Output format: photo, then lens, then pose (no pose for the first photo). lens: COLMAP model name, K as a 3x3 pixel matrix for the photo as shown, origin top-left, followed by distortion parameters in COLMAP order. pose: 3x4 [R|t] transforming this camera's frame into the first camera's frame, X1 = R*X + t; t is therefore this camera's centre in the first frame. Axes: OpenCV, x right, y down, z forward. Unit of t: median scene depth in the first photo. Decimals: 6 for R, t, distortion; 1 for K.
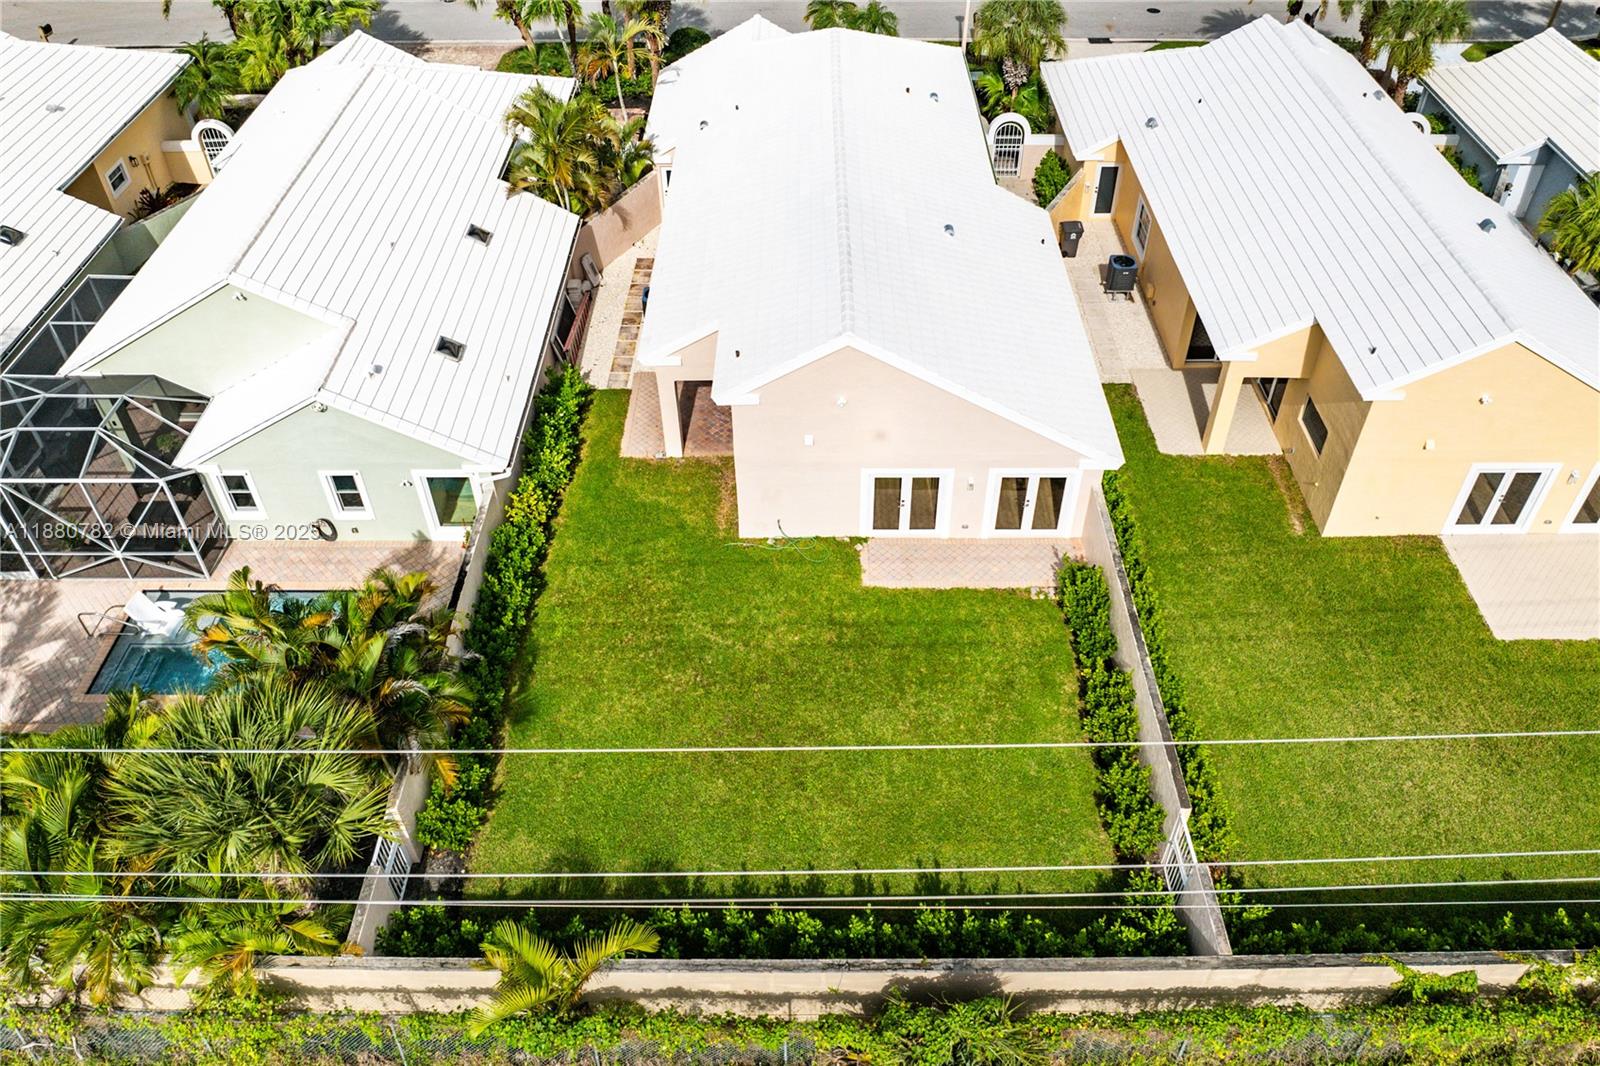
lens RADIAL K [[1187.8, 0, 806.7], [0, 1187.8, 397.1], [0, 0, 1]] dist [-0.044573, 0.004166]
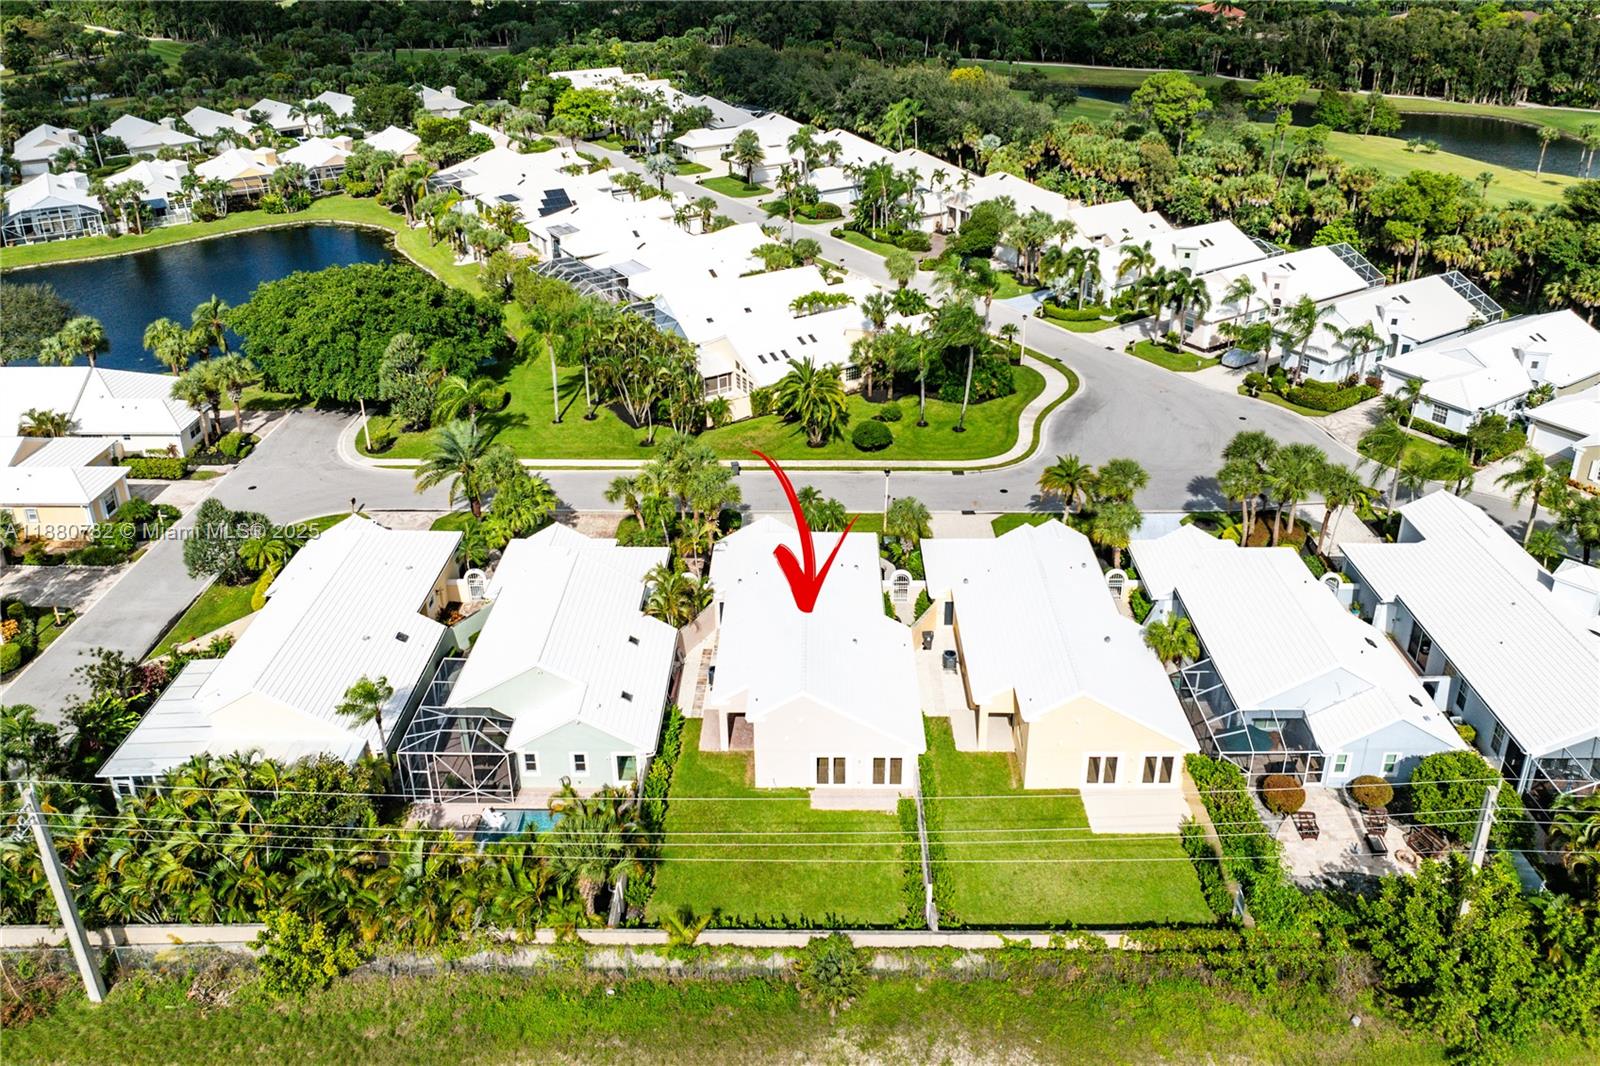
lens RADIAL K [[1187.8, 0, 806.7], [0, 1187.8, 397.1], [0, 0, 1]] dist [-0.044573, 0.004166]
pose [[0.999935, 0.003439, -0.010841, 0.058618], [-0.006348, 0.959662, -0.281084, 0.040683], [0.009437, 0.281135, 0.959622, -1.287427]]
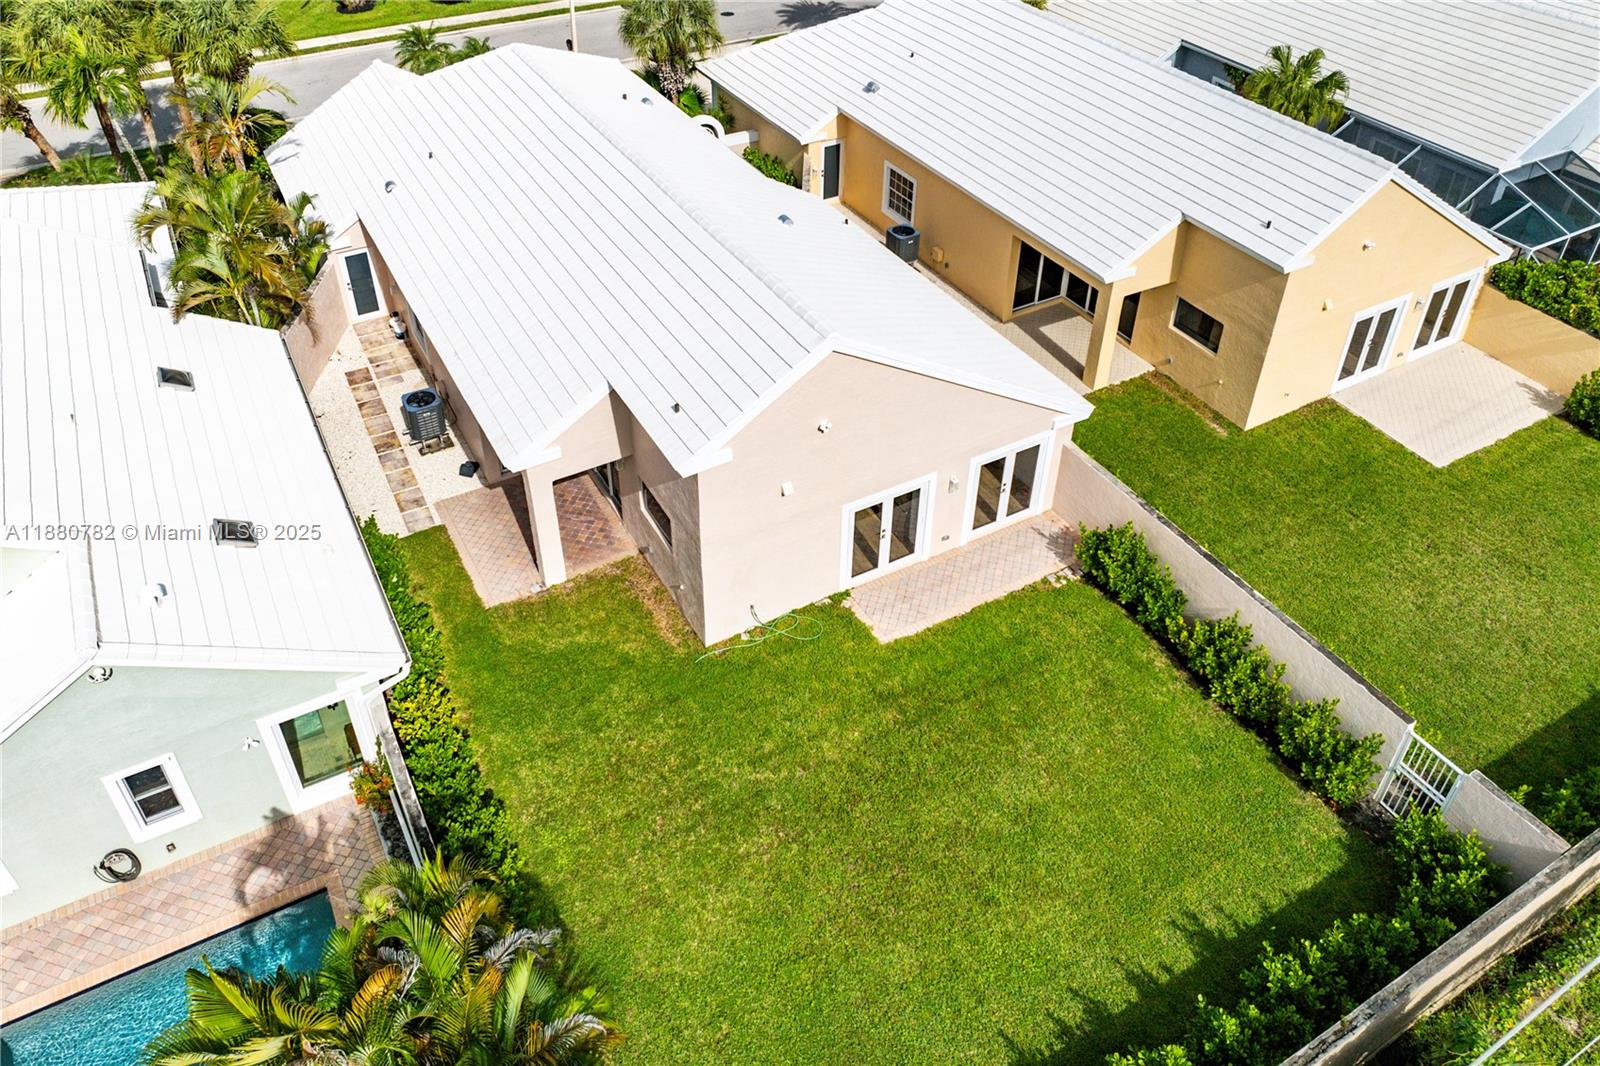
lens RADIAL K [[1187.8, 0, 806.7], [0, 1187.8, 397.1], [0, 0, 1]] dist [-0.044573, 0.004166]
pose [[0.868175, -0.273318, 0.414210, -0.276283], [0.299917, 0.953965, 0.000858, -0.017555], [-0.395377, 0.123483, 0.910181, 0.253465]]
